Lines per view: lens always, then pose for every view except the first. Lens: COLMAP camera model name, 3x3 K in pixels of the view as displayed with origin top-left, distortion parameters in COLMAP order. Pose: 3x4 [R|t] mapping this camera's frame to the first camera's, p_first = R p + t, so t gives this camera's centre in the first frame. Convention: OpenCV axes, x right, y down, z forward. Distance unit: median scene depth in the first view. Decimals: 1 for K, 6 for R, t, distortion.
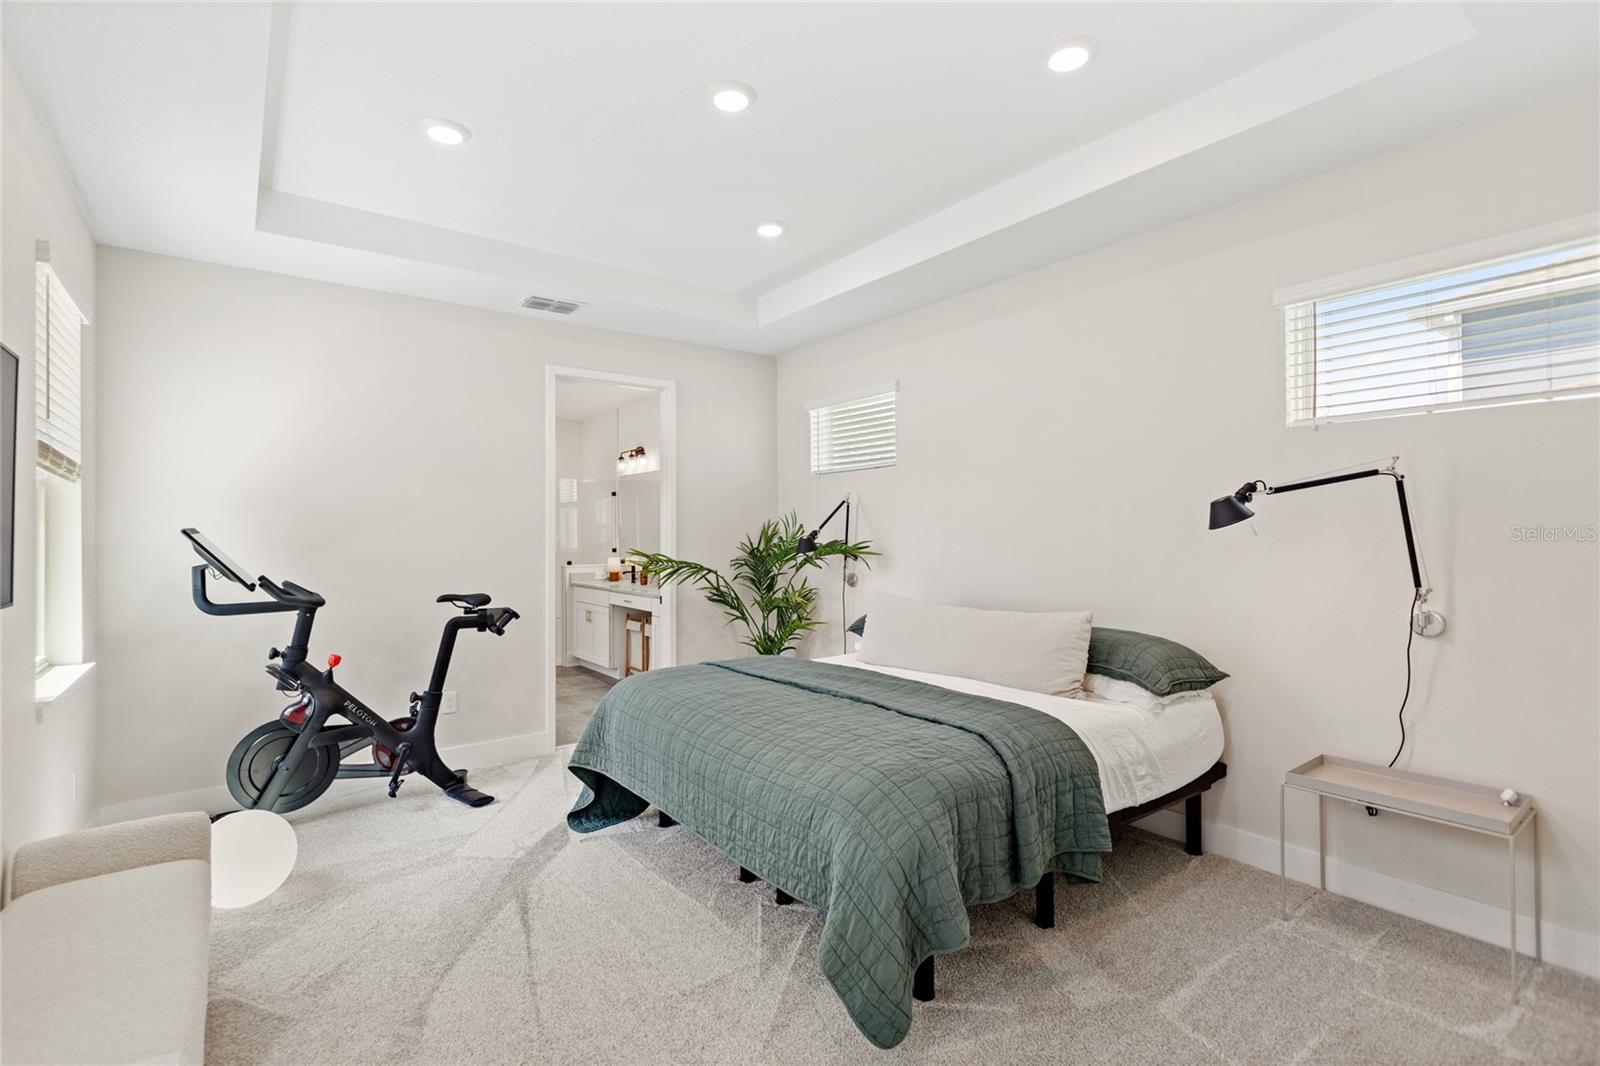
lens RADIAL K [[754.3, 0, 804.4], [0, 754.3, 534.3], [0, 0, 1]] dist [0.003558, 0.000720]
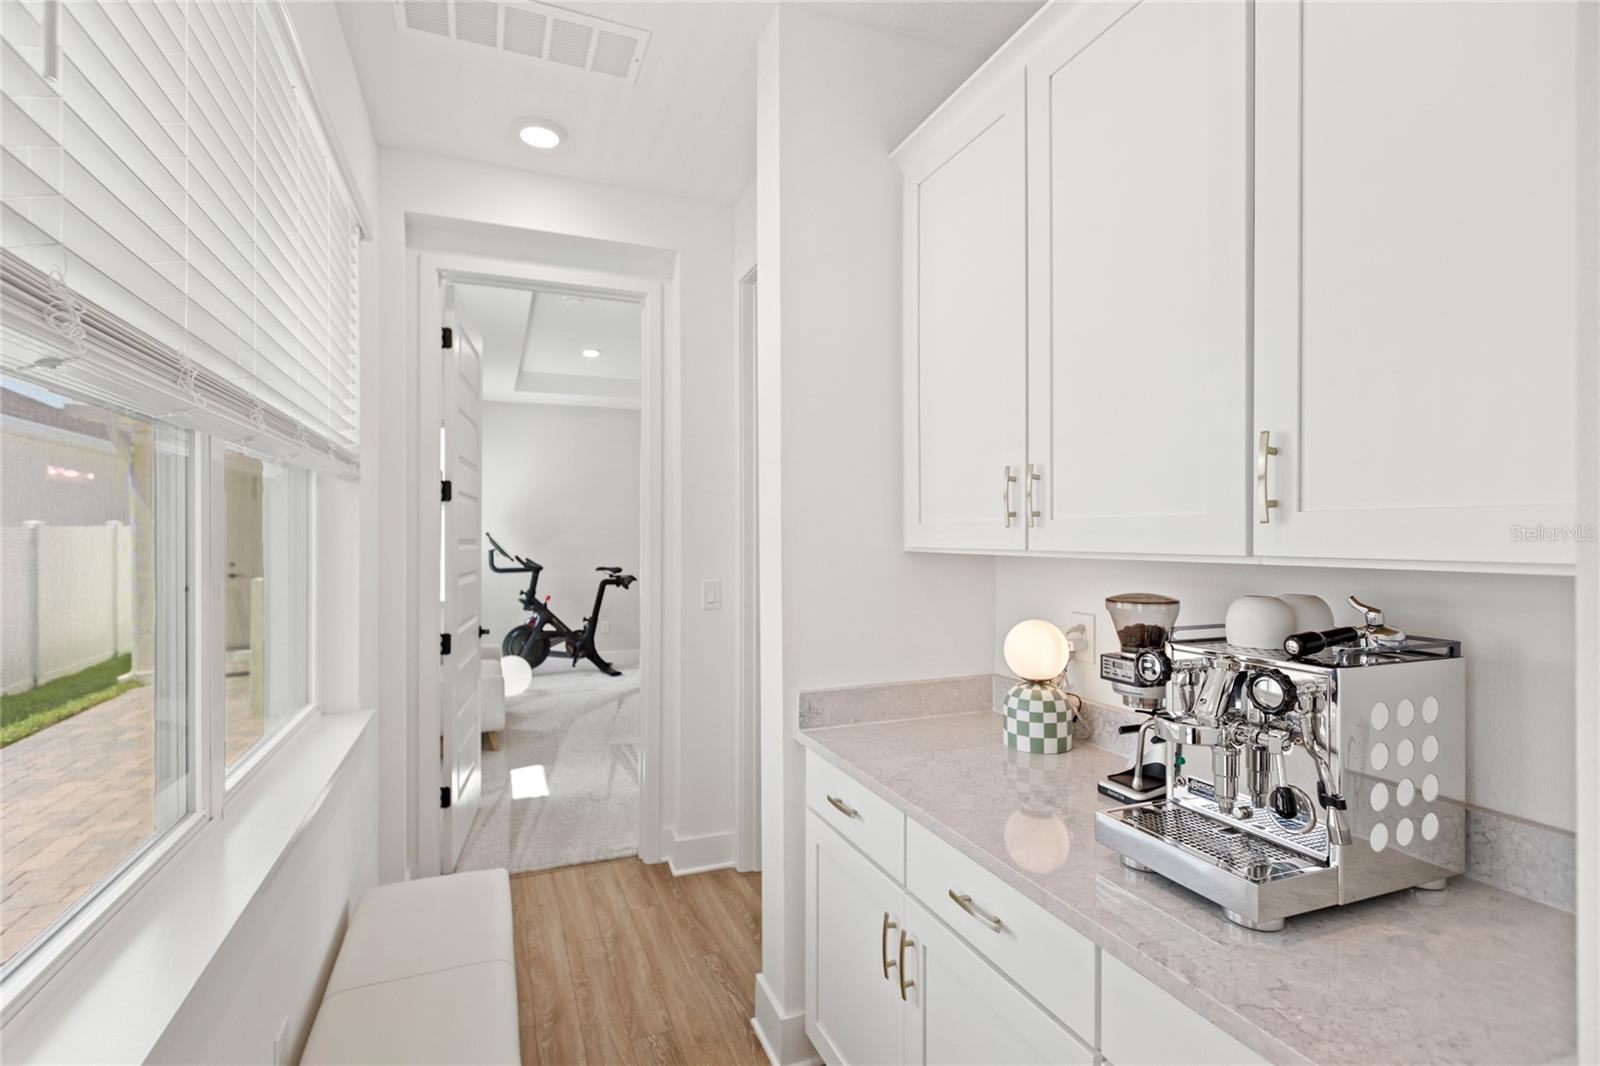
lens RADIAL K [[754.3, 0, 797.4], [0, 754.3, 533.8], [0, 0, 1]] dist [0.003558, 0.000720]
pose [[0.967661, 0.001957, -0.252245, 0.504281], [-0.002624, 0.999994, -0.002307, -0.000317], [0.252239, 0.002894, 0.967661, -0.743544]]
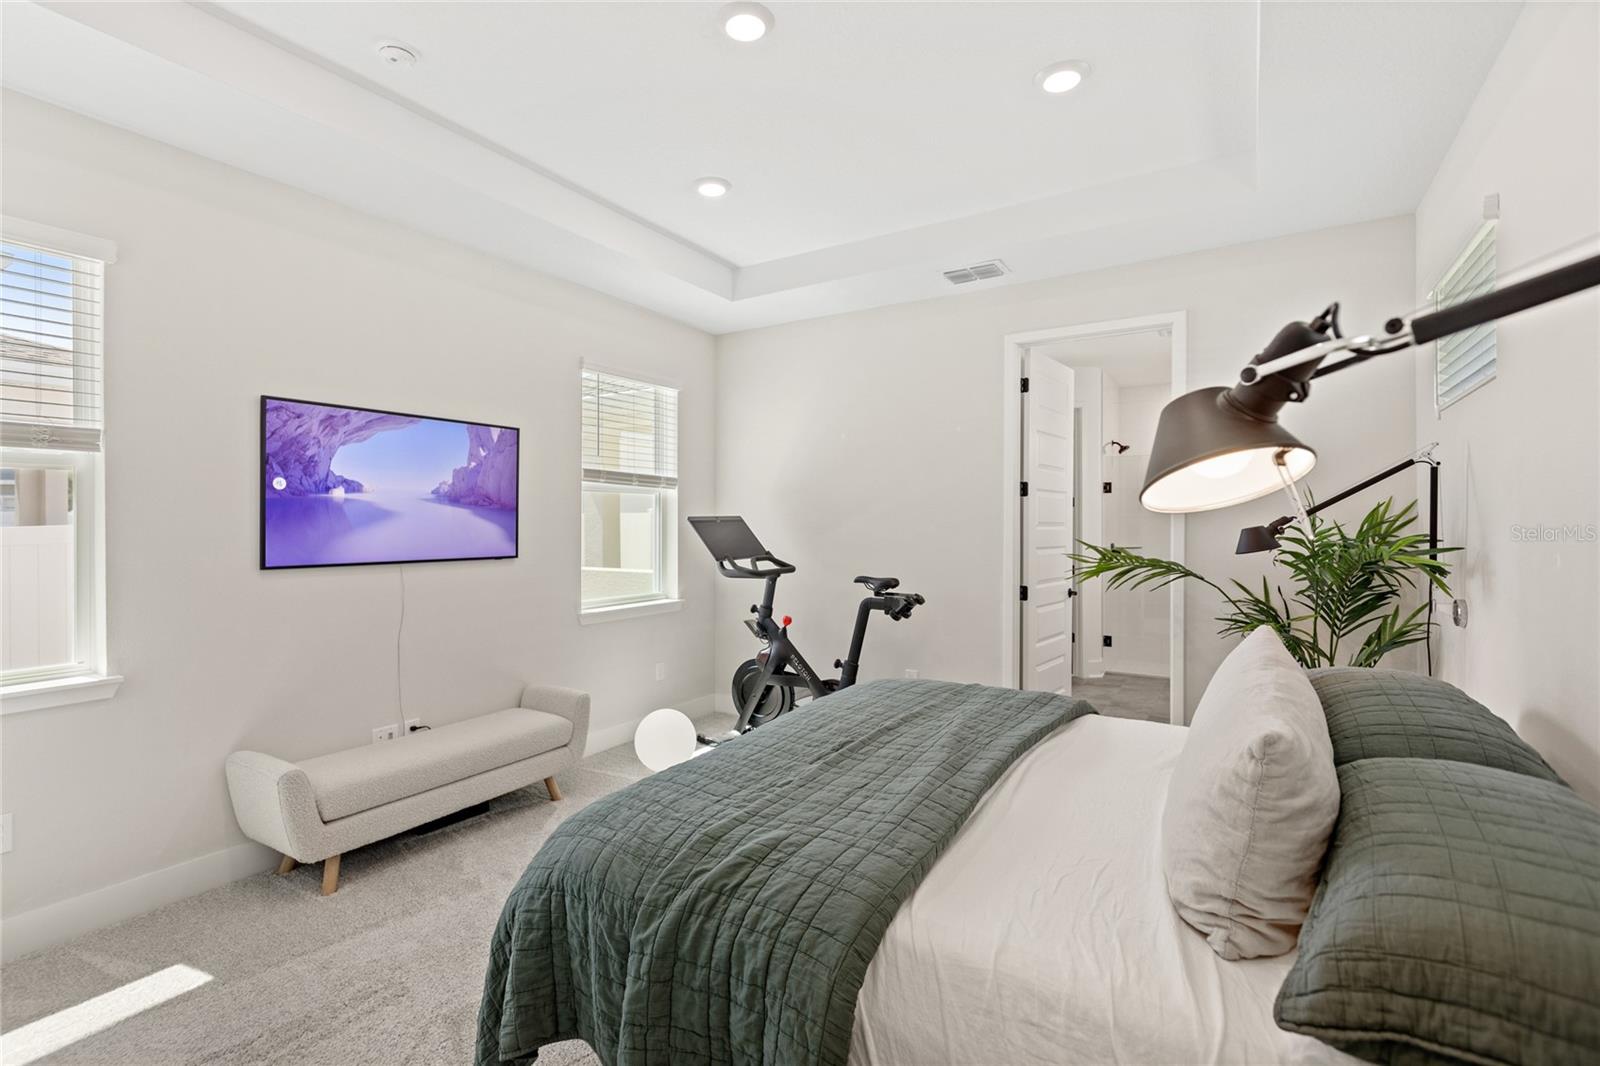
lens RADIAL K [[754.3, 0, 737.0], [0, 754.3, 524.9], [0, 0, 1]] dist [0.003558, 0.000720]
pose [[0.320523, 0.006662, -0.947217, 0.517849], [-0.001683, 0.999978, 0.006464, -0.001010], [0.947239, -0.000478, 0.320527, 0.494320]]
